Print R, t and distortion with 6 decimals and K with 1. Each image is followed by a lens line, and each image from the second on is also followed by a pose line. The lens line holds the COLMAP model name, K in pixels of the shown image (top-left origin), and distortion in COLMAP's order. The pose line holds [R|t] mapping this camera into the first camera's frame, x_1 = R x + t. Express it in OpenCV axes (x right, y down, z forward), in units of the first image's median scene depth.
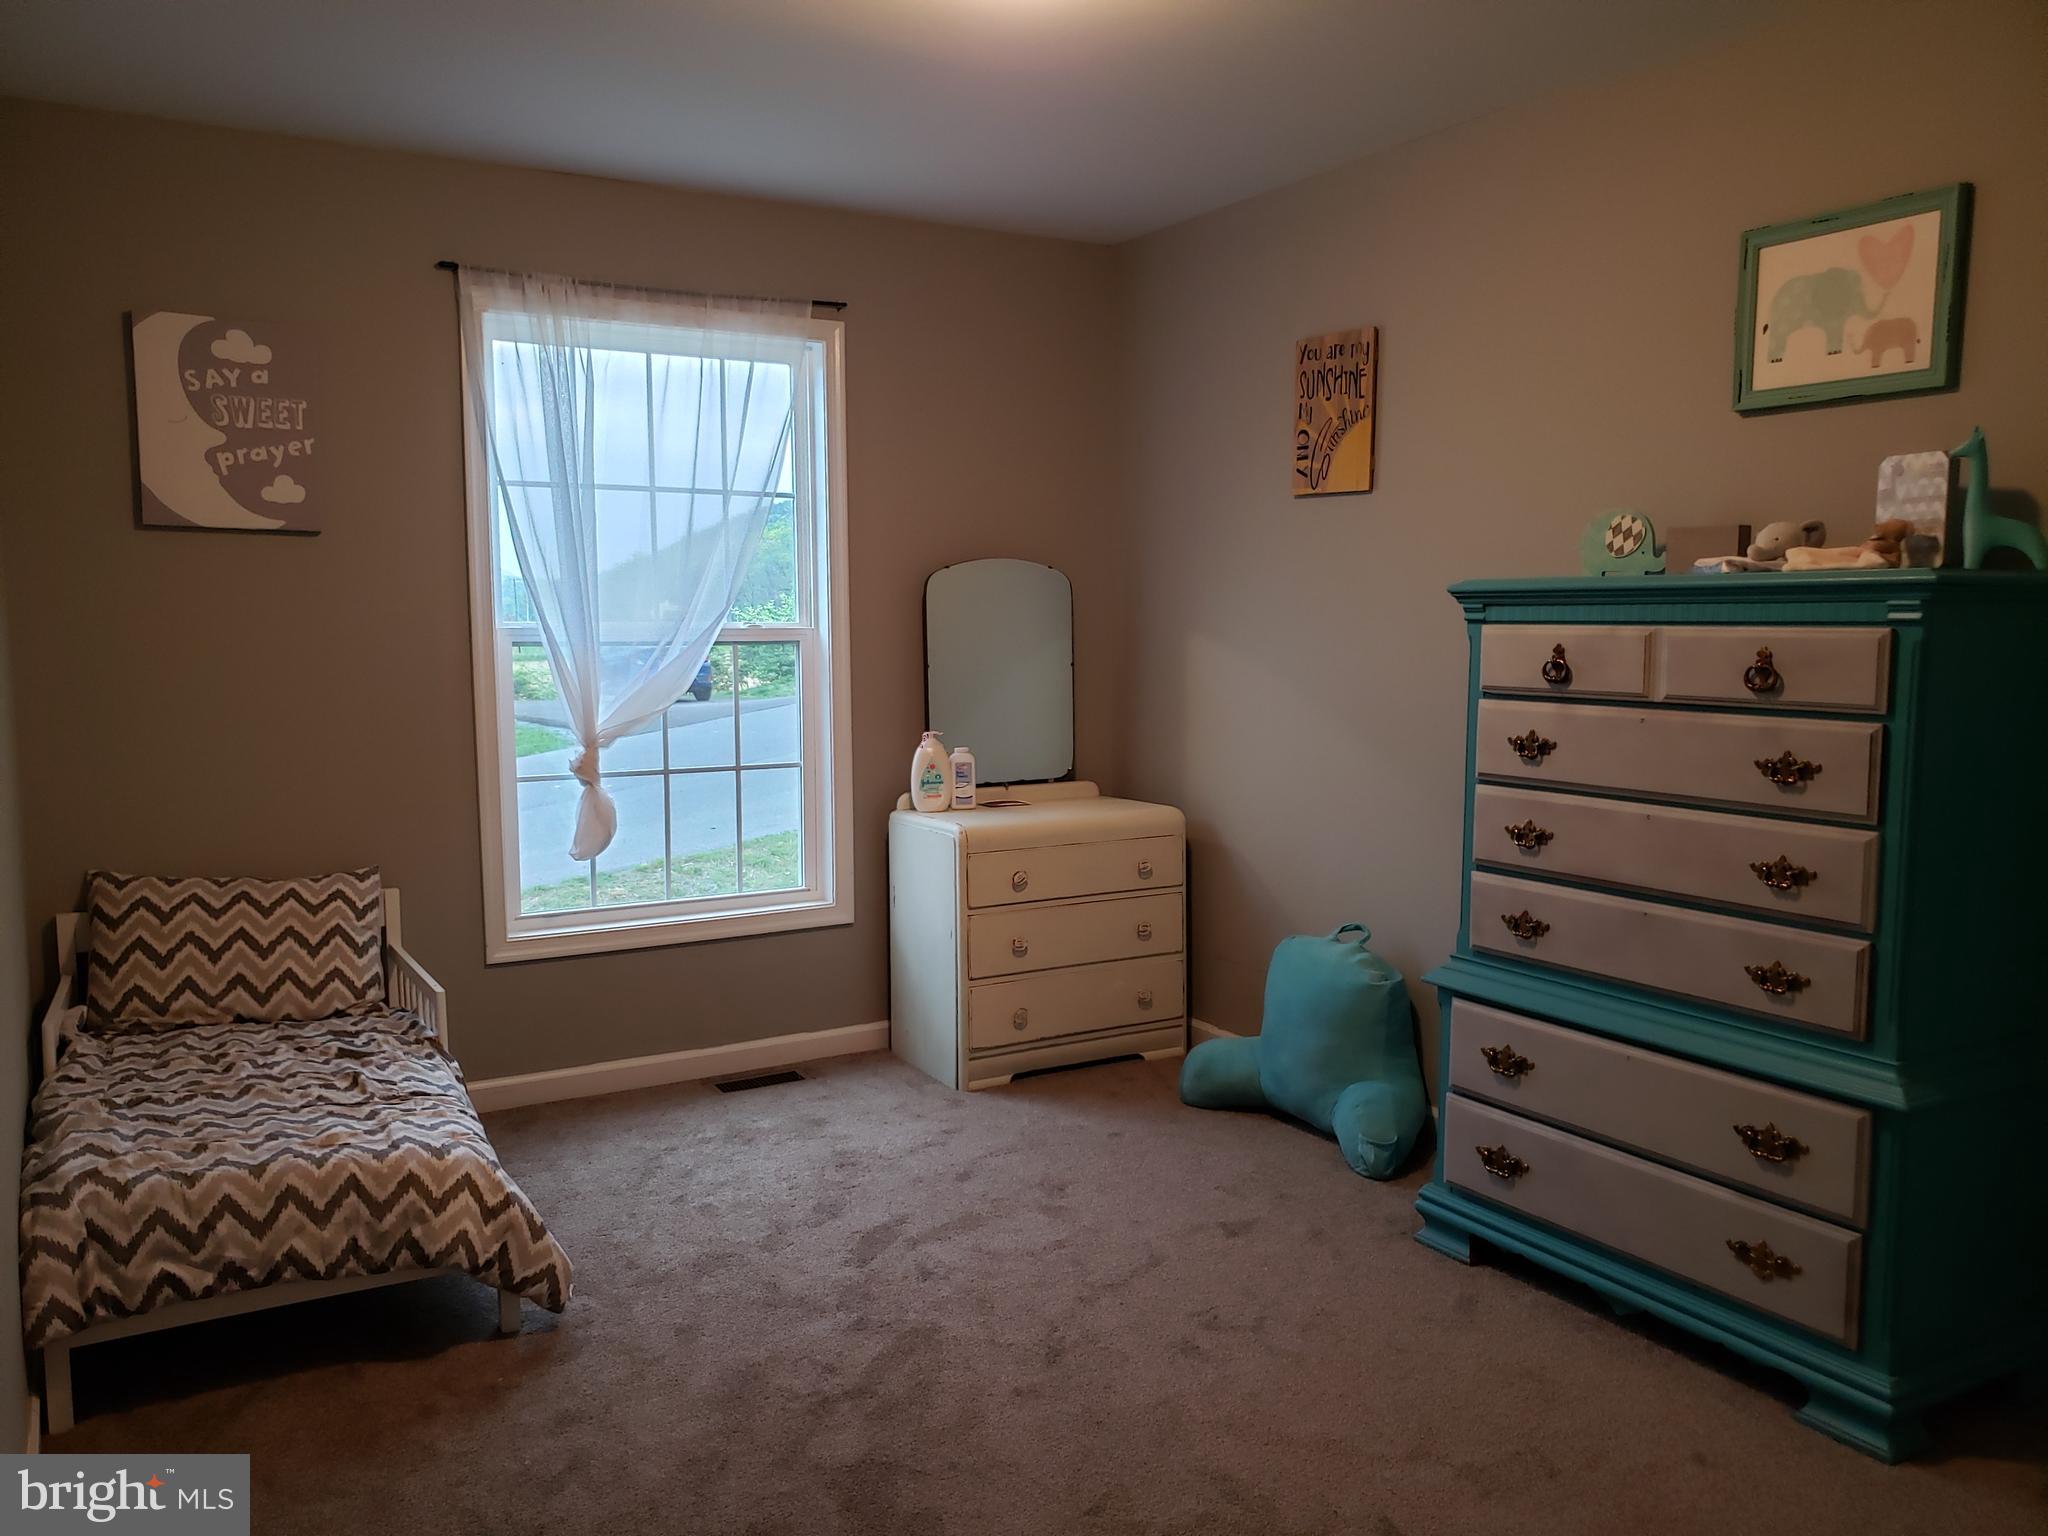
lens RADIAL K [[1558.7, 0, 1025.2], [0, 1558.7, 760.2], [0, 0, 1]] dist [0.007141, -0.005140]
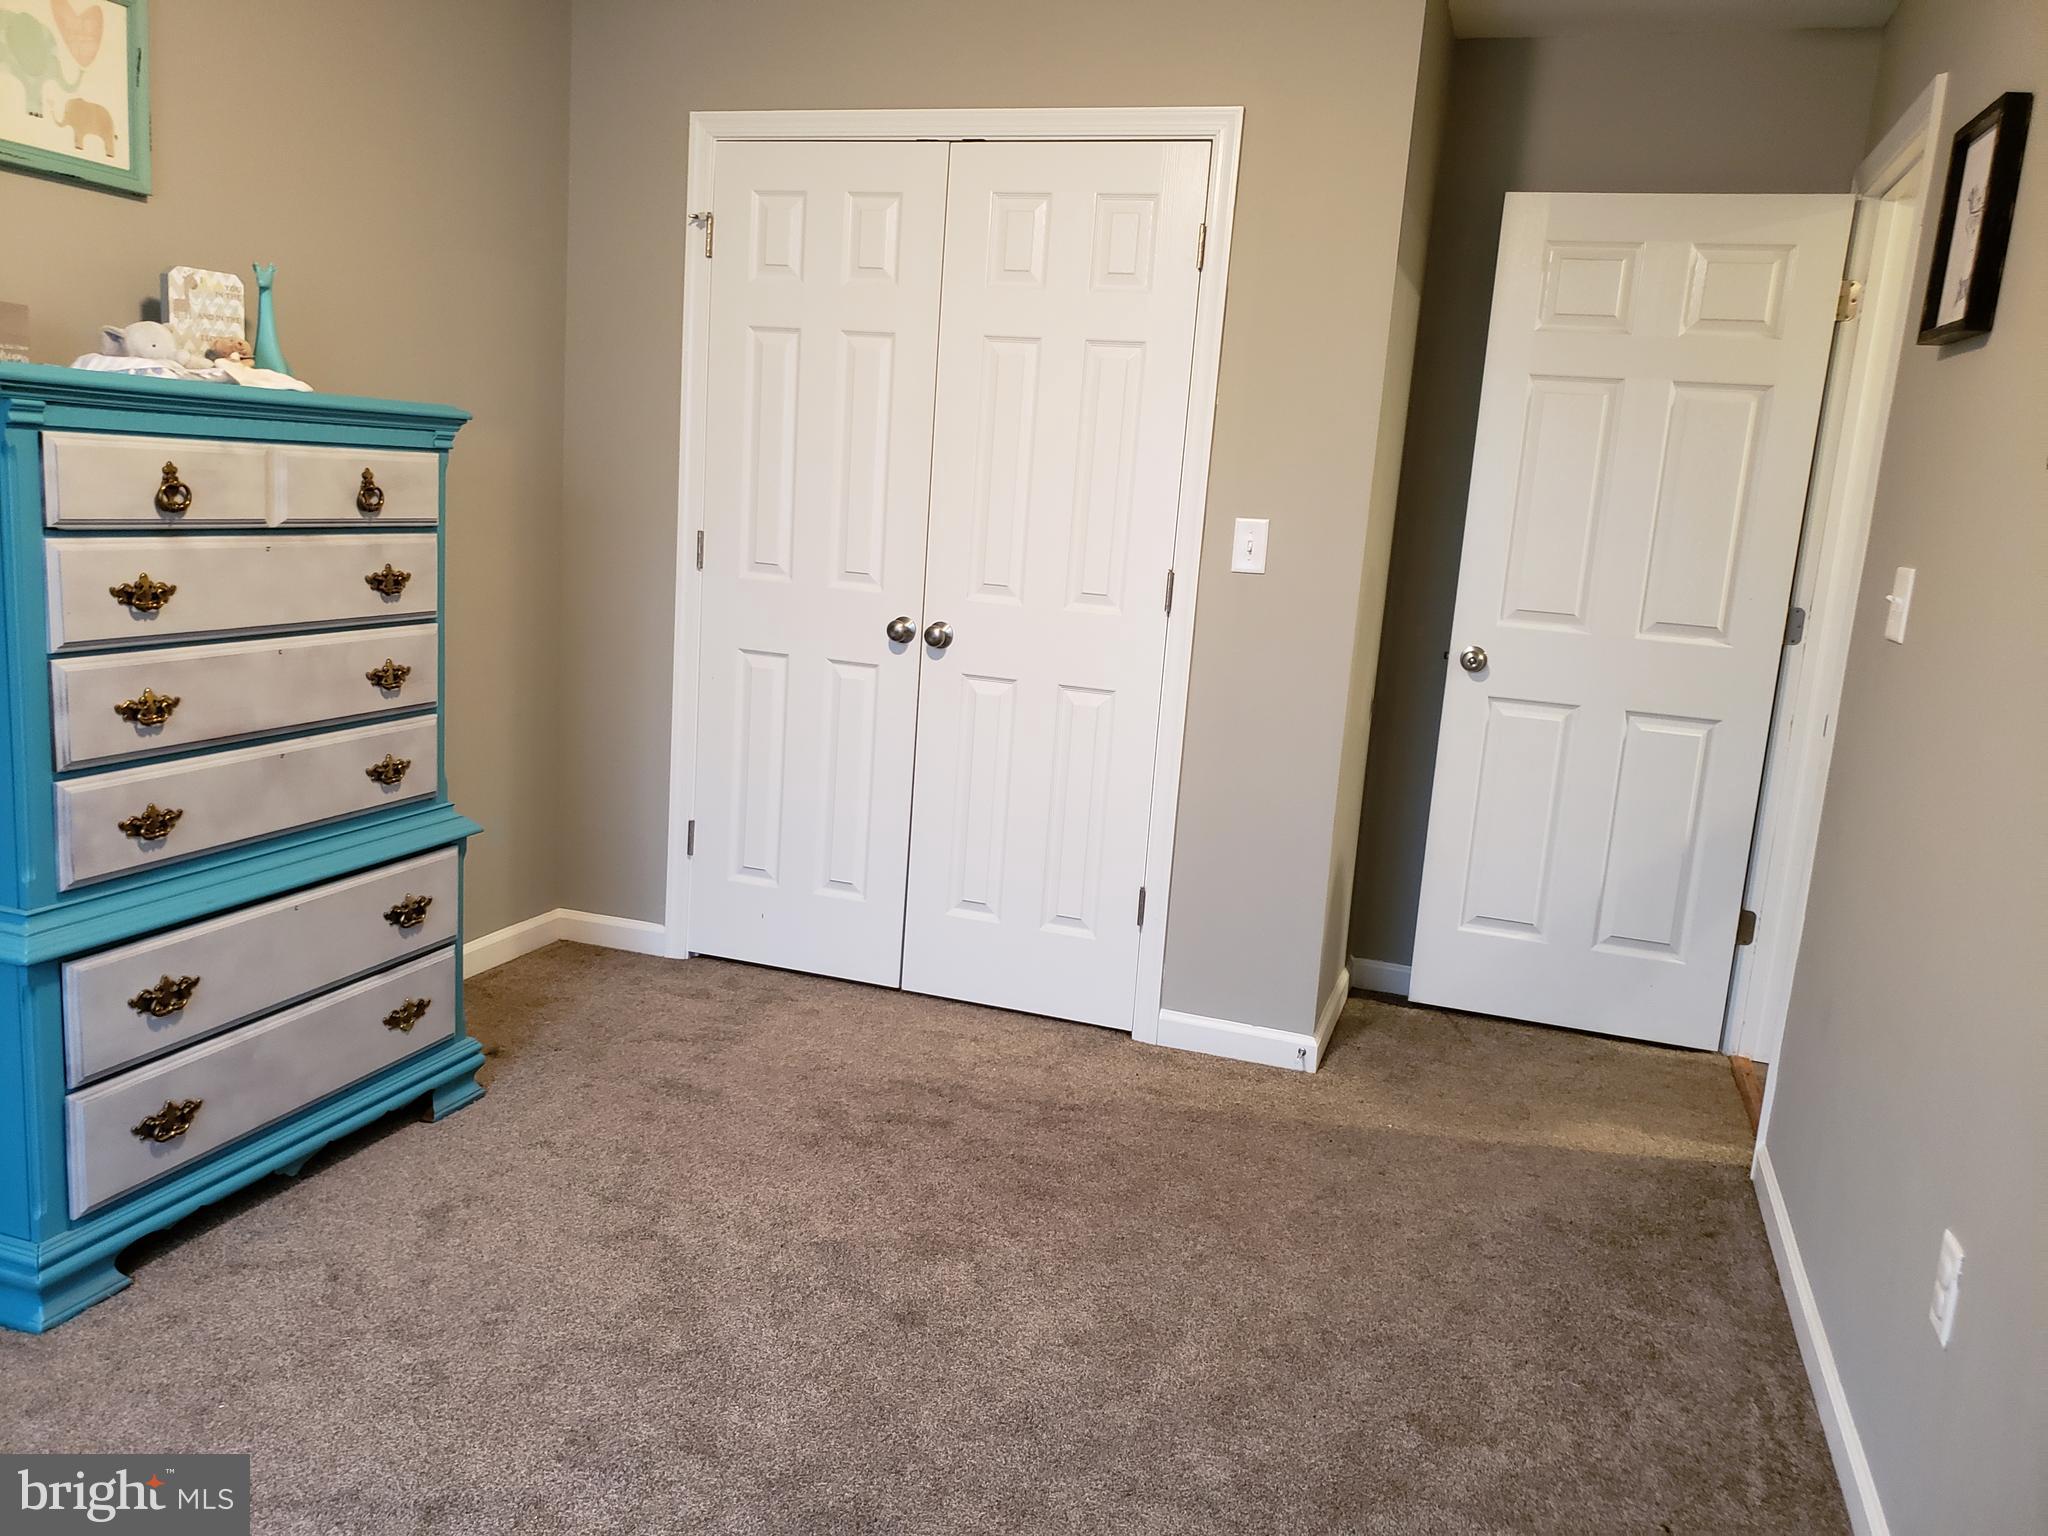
lens RADIAL K [[1558.7, 0, 1022.2], [0, 1558.7, 778.7], [0, 0, 1]] dist [0.007141, -0.005140]
pose [[-0.642581, -0.181049, 0.744521, -0.582920], [0.011856, 0.969217, 0.245922, -0.112150], [-0.766126, 0.166852, -0.620654, 1.223360]]
